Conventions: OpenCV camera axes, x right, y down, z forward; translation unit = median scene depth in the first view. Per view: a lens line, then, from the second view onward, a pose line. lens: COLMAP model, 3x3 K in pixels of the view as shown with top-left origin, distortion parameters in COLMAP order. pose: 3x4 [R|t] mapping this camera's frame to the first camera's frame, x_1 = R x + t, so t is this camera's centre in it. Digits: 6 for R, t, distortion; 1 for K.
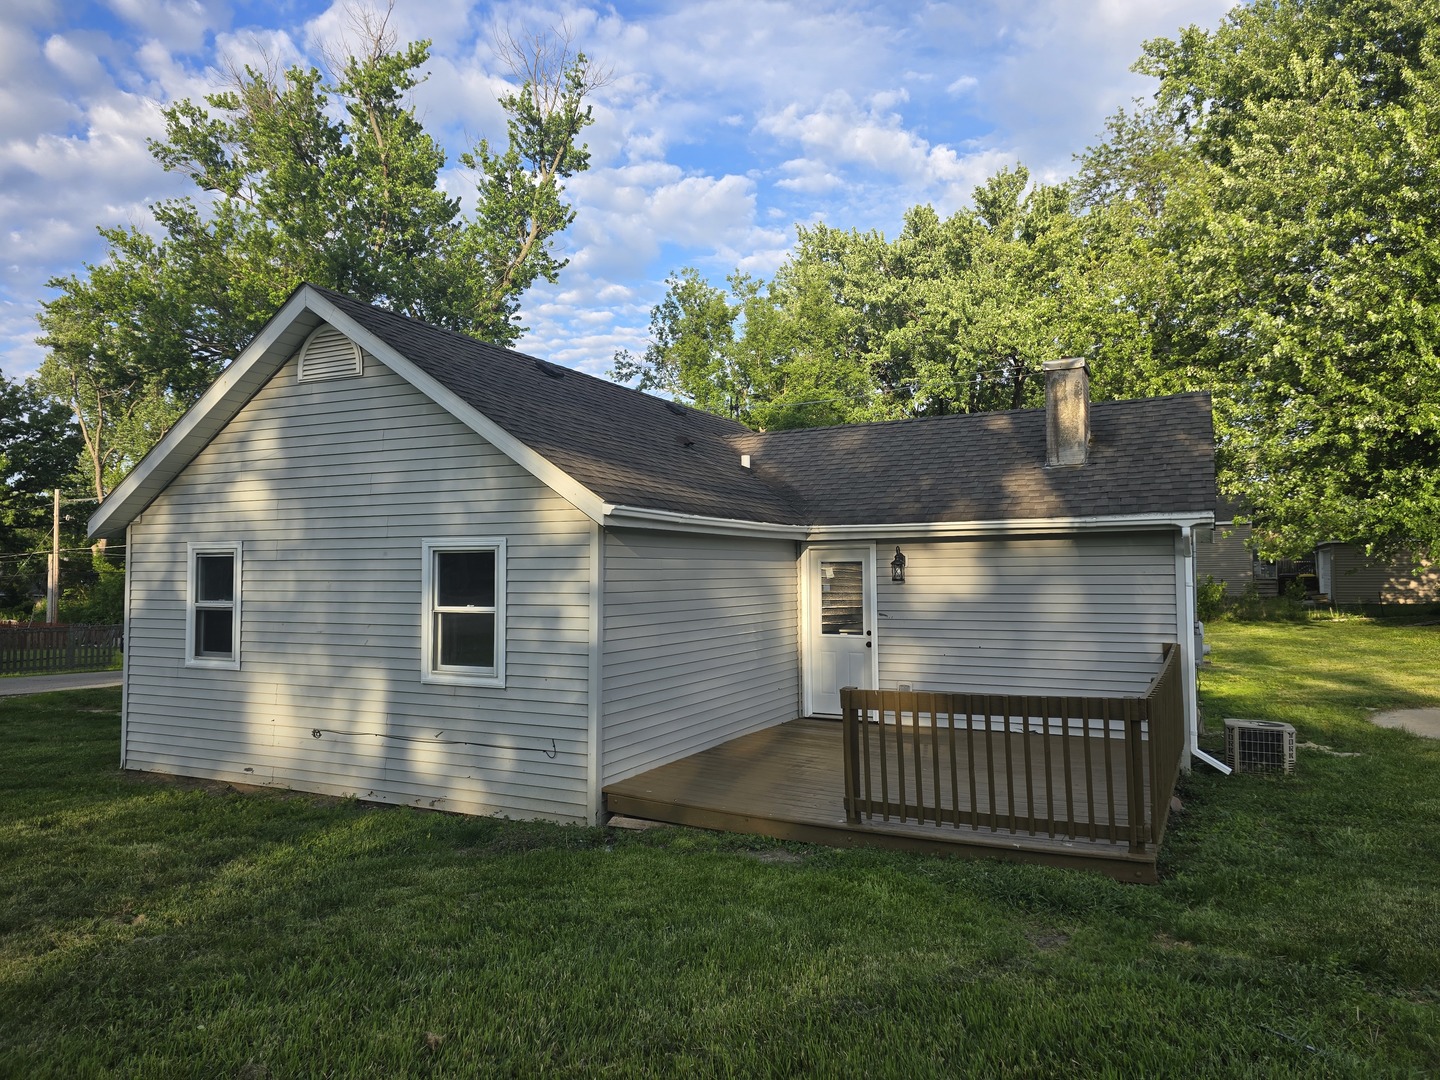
lens RADIAL K [[967.7, 0, 729.2], [0, 967.7, 532.6], [0, 0, 1]] dist [-0.007872, -0.002569]
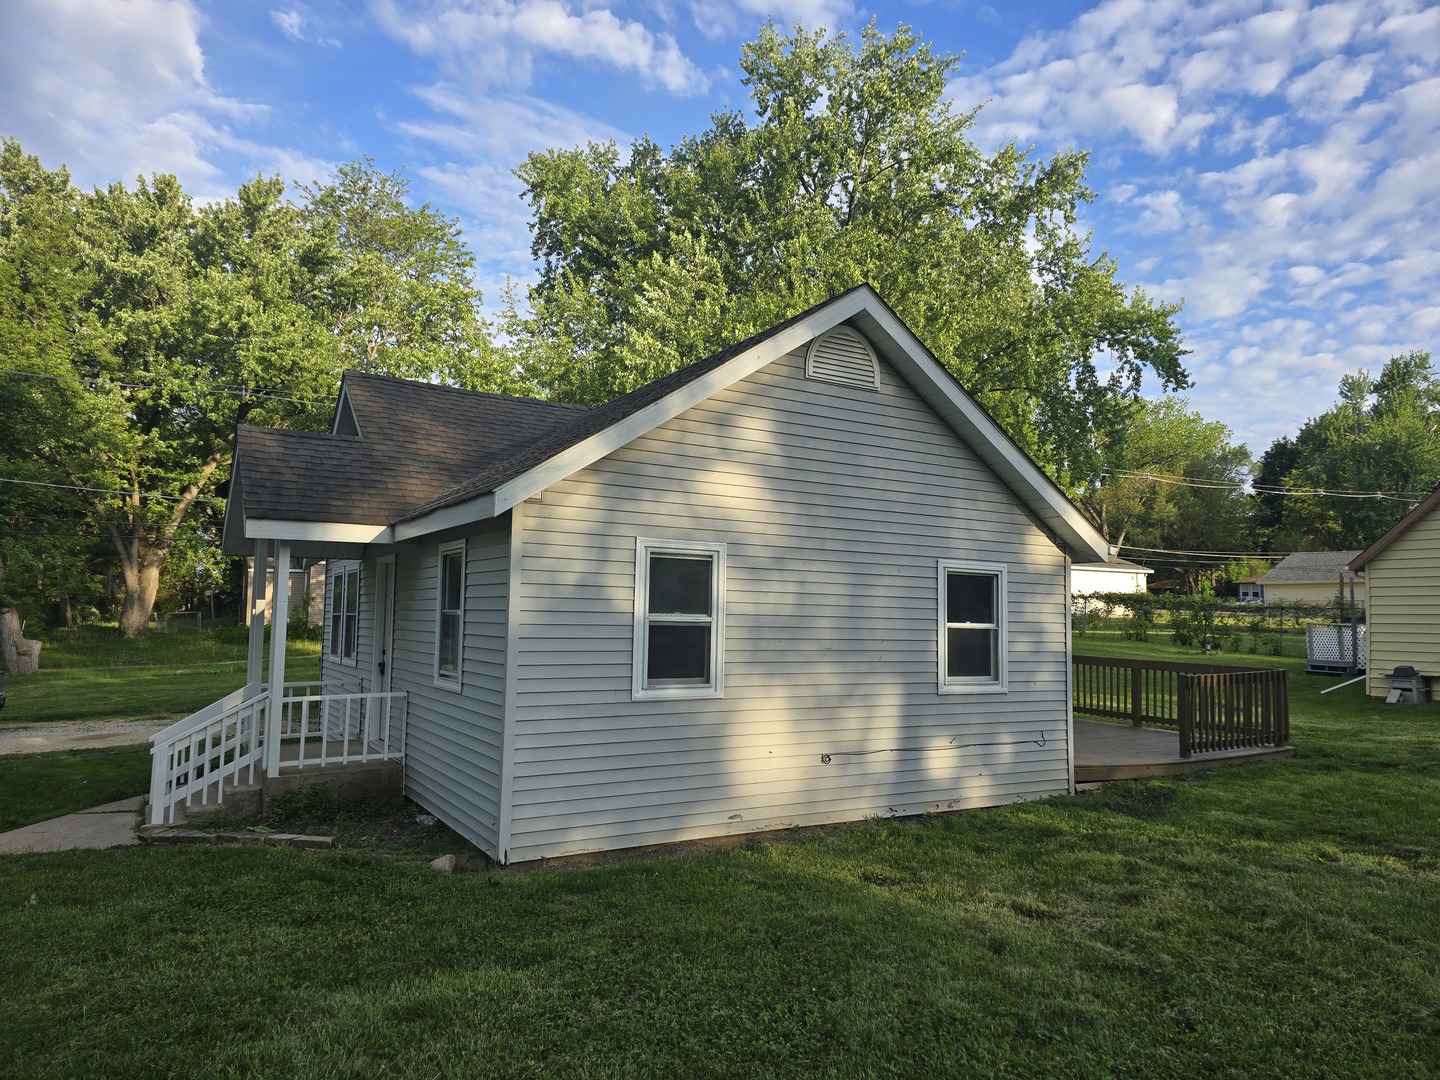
lens RADIAL K [[967.7, 0, 728.3], [0, 967.7, 538.5], [0, 0, 1]] dist [-0.007872, -0.002569]
pose [[0.563591, 0.084167, 0.821755, -1.200587], [-0.058197, 0.996369, -0.062137, 0.057201], [-0.824002, -0.012804, 0.566443, 0.526025]]
